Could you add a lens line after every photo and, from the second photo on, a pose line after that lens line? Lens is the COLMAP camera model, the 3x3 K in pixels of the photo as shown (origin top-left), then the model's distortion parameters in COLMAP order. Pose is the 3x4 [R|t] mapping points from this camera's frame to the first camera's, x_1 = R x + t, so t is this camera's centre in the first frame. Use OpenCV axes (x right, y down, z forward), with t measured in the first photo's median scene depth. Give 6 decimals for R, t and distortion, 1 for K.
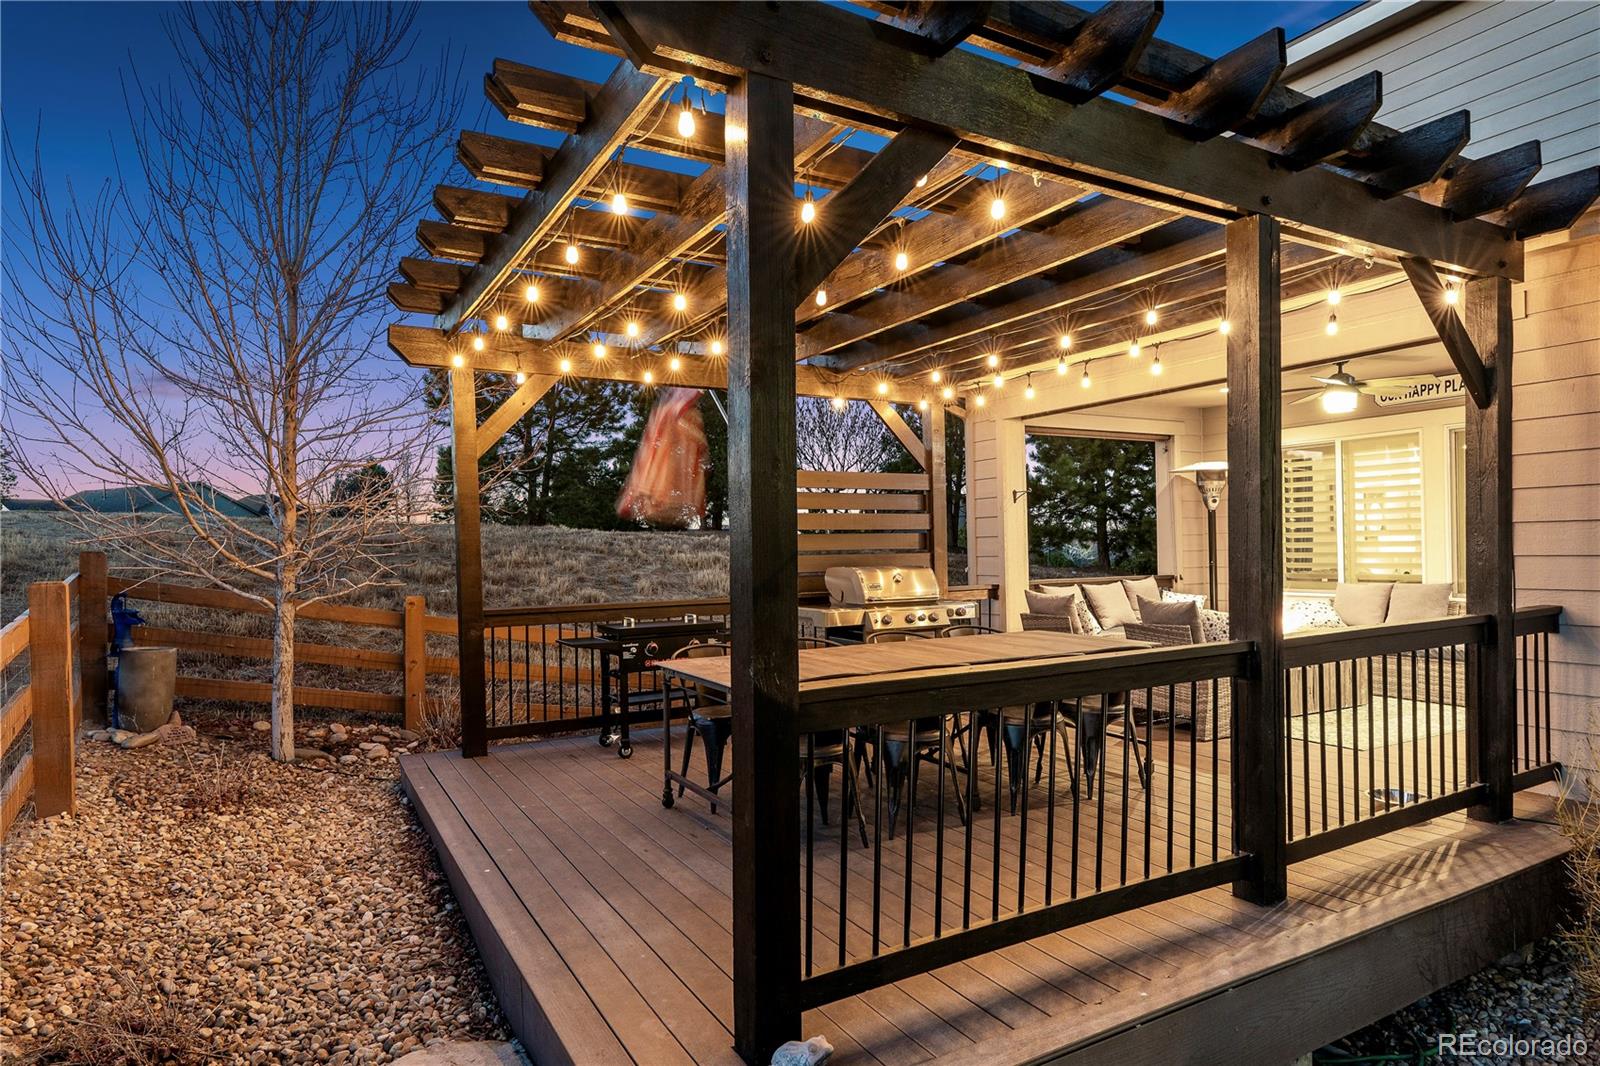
lens RADIAL K [[920.6, 0, 804.0], [0, 920.6, 545.6], [0, 0, 1]] dist [-0.004548, -0.000956]
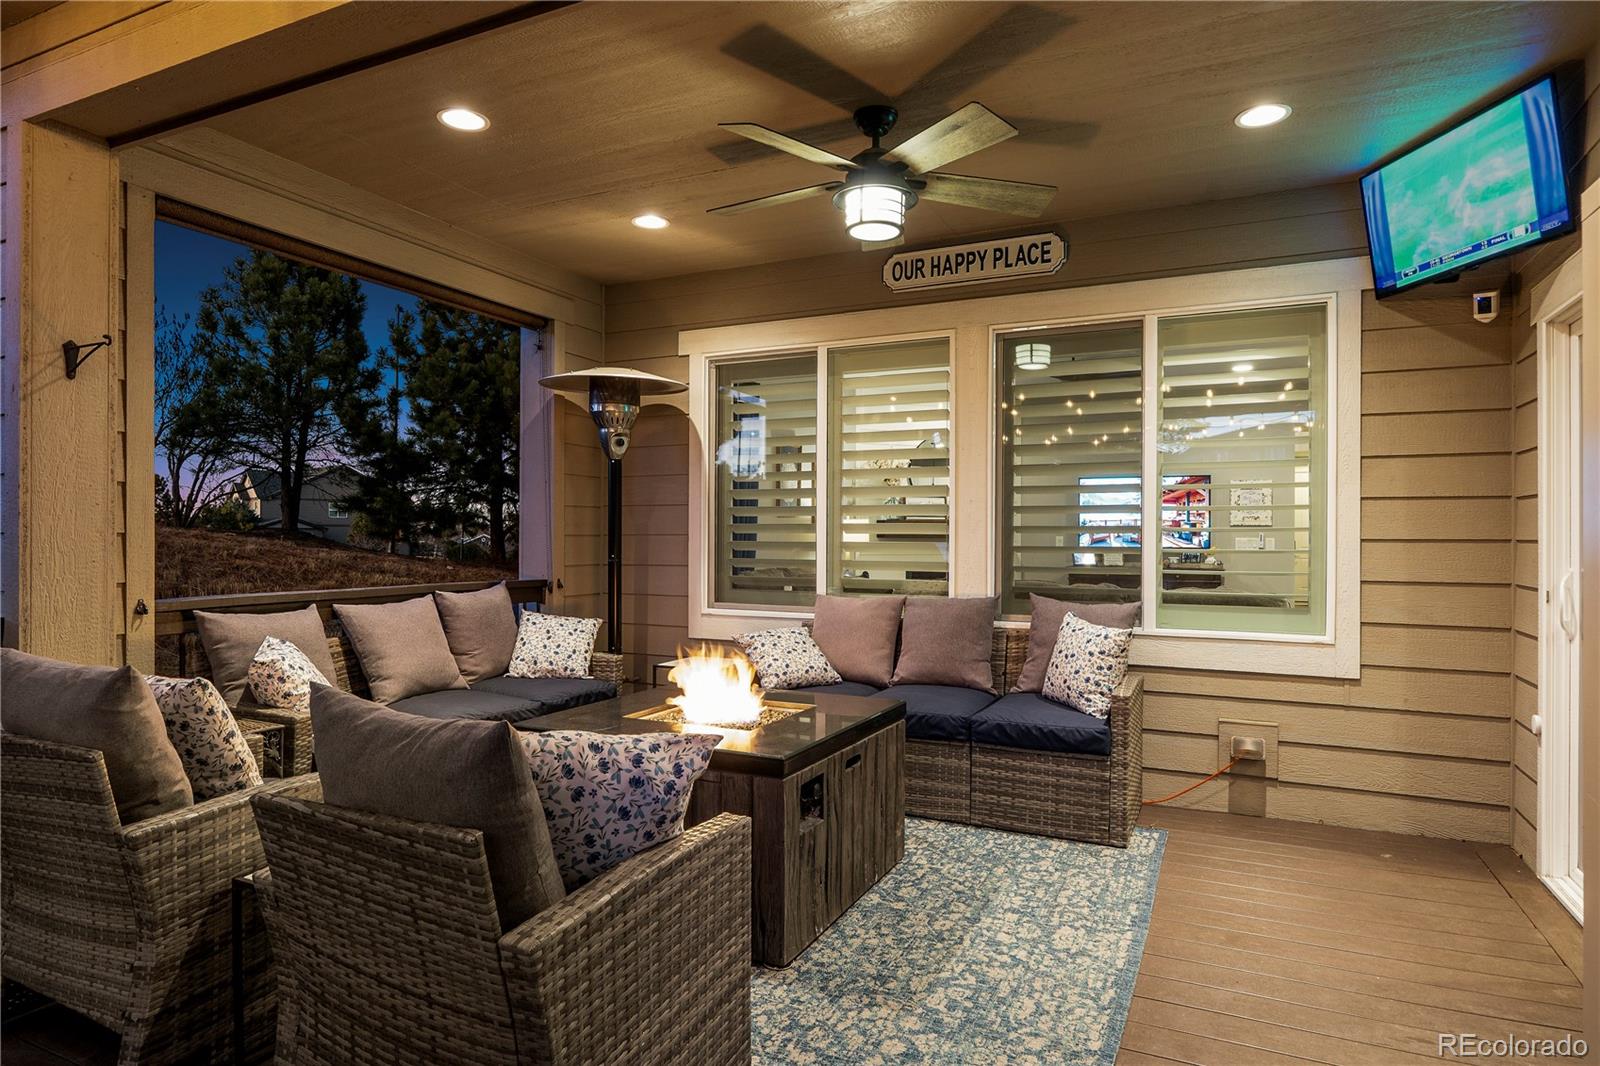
lens RADIAL K [[901.7, 0, 800.0], [0, 901.7, 533.0], [0, 0, 1]] dist [0.002933, 0.000313]
pose [[0.820965, 0.024604, 0.570448, 0.243482], [-0.021365, 0.999695, -0.012370, 0.009116], [-0.570578, -0.002033, 0.821241, 0.529329]]
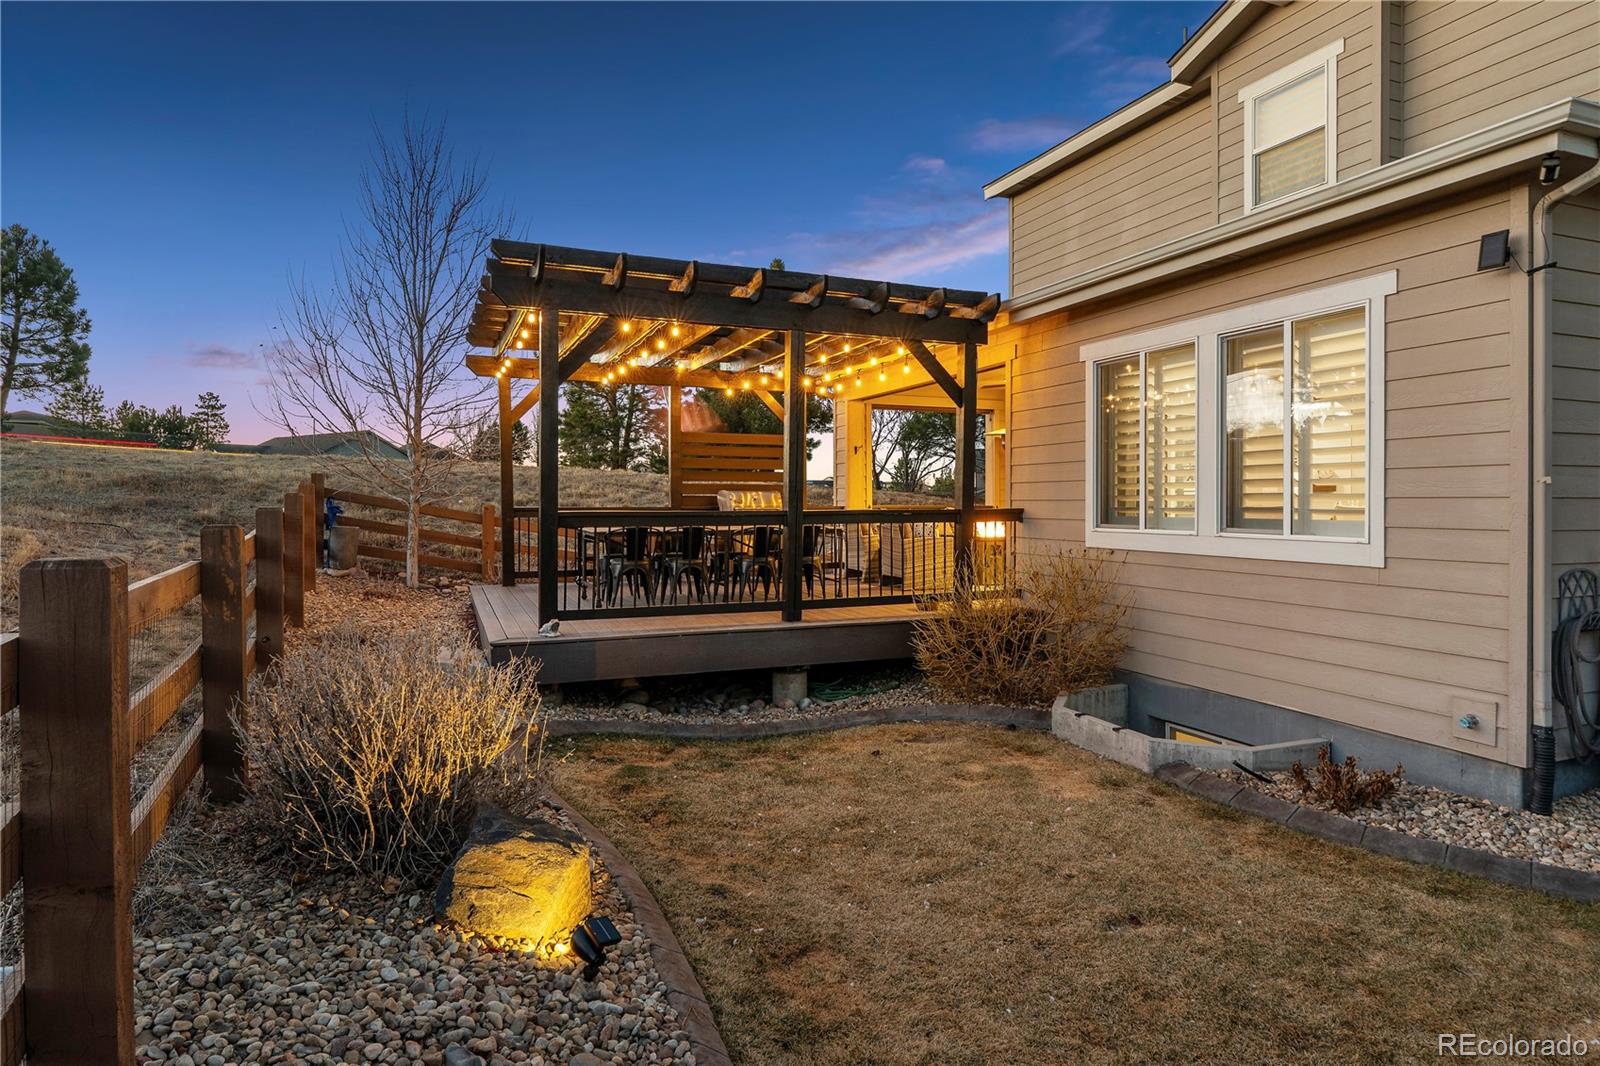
lens RADIAL K [[905.4, 0, 800.6], [0, 905.4, 507.3], [0, 0, 1]] dist [-0.002036, -0.000428]
pose [[0.990622, 0.020551, -0.135076, 0.321741], [-0.019187, 0.999751, 0.011394, 0.026287], [0.135277, -0.008695, 0.990770, -0.498246]]
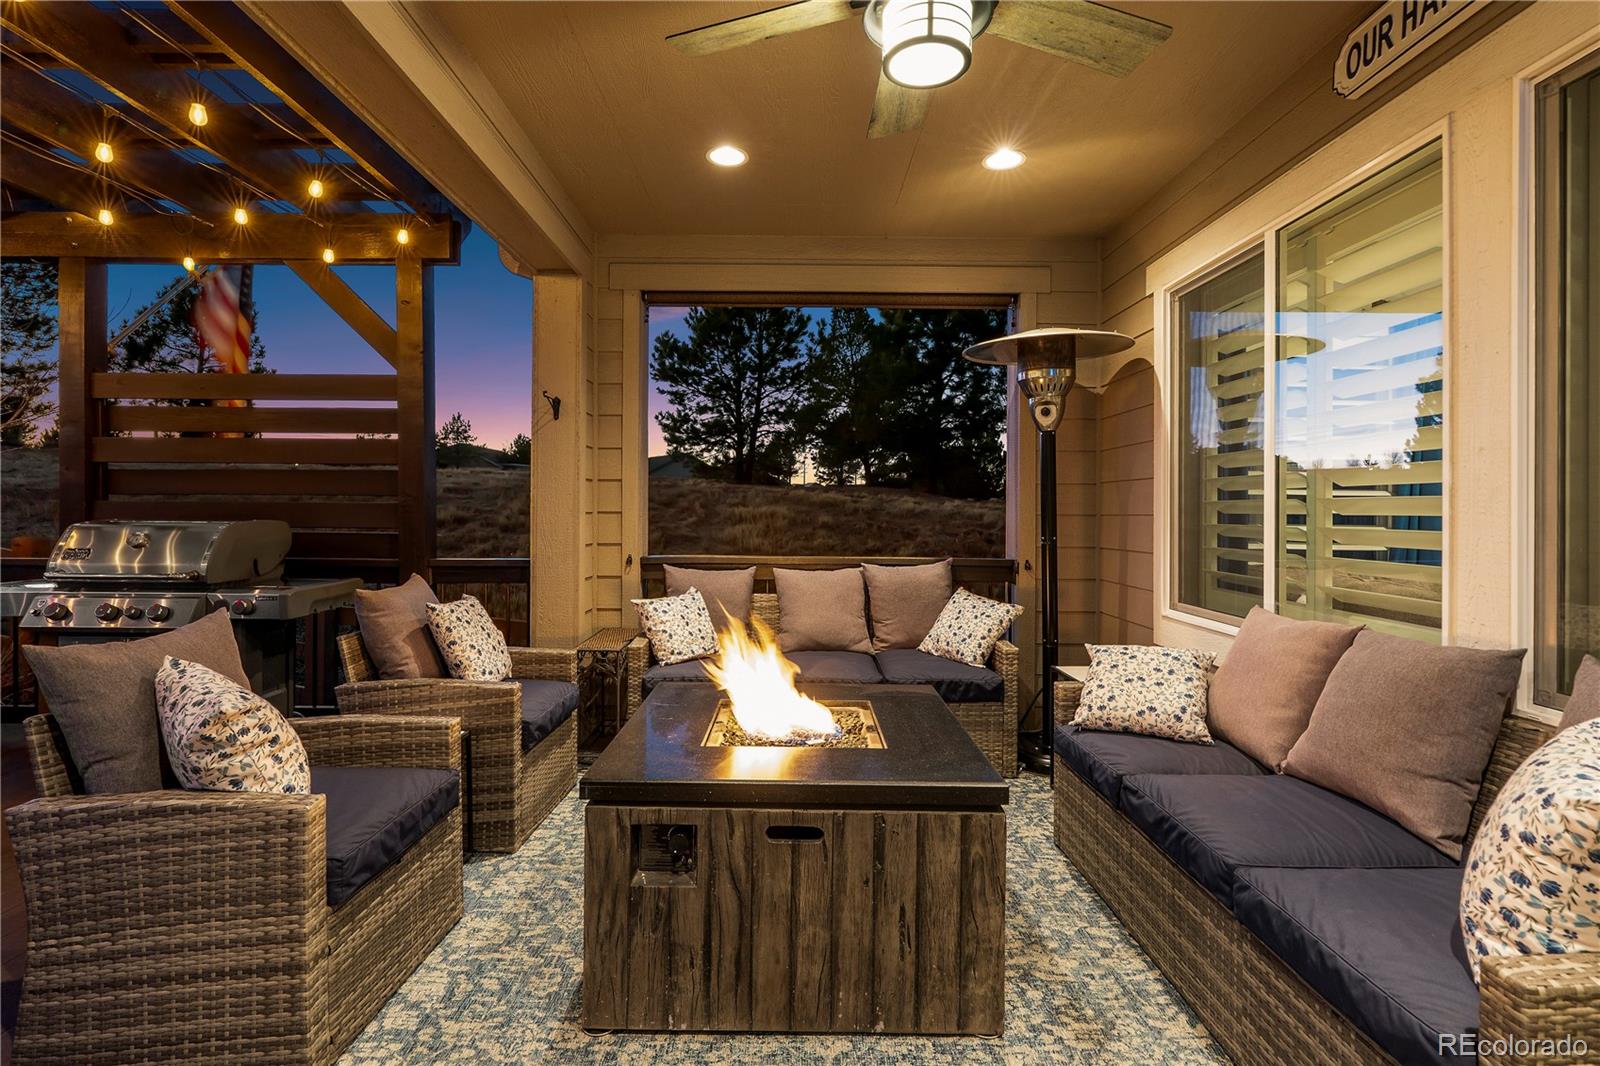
lens RADIAL K [[750.3, 0, 795.9], [0, 750.3, 505.0], [0, 0, 1]] dist [-0.002230, 0.000190]
pose [[0.873486, 0.021834, -0.486360, 0.547299], [-0.021624, 0.999748, 0.006046, 0.001008], [0.486369, 0.005236, 0.873738, 0.618179]]
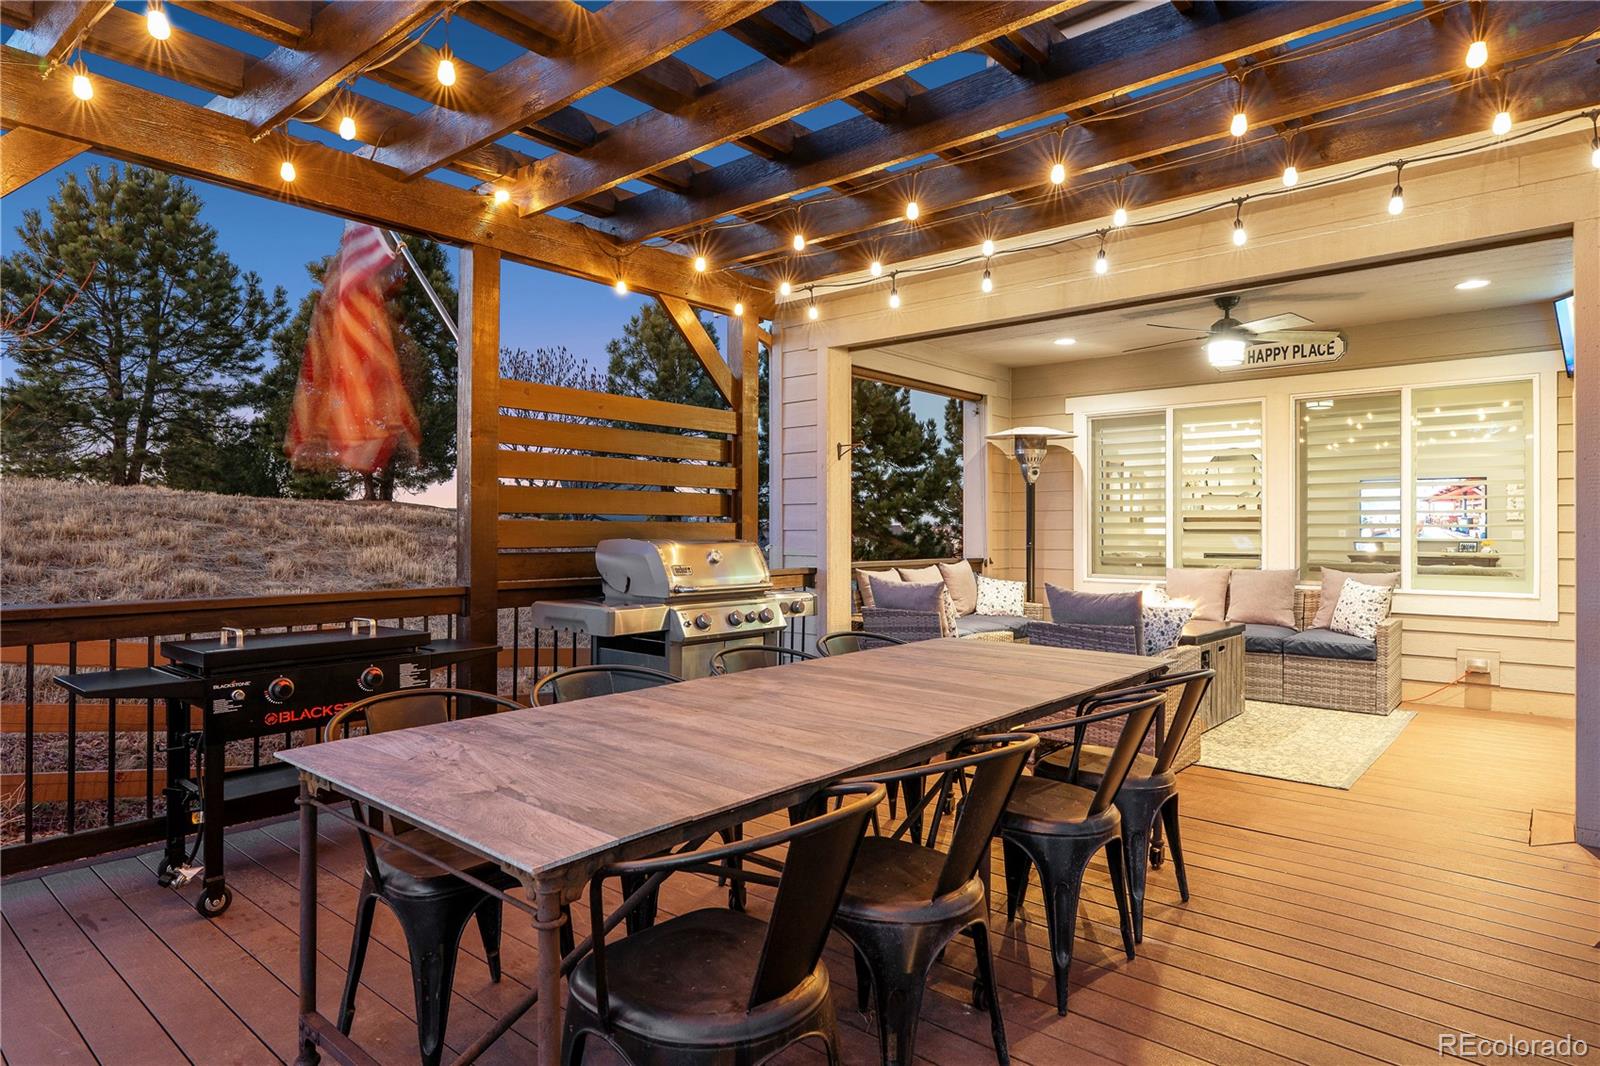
lens RADIAL K [[900.1, 0, 807.8], [0, 900.1, 522.9], [0, 0, 1]] dist [-0.001011, 0.000491]
pose [[0.938994, 0.022689, 0.343183, -0.043706], [-0.019792, 0.999733, -0.011941, 0.013629], [-0.343362, 0.004421, 0.939193, 0.293857]]
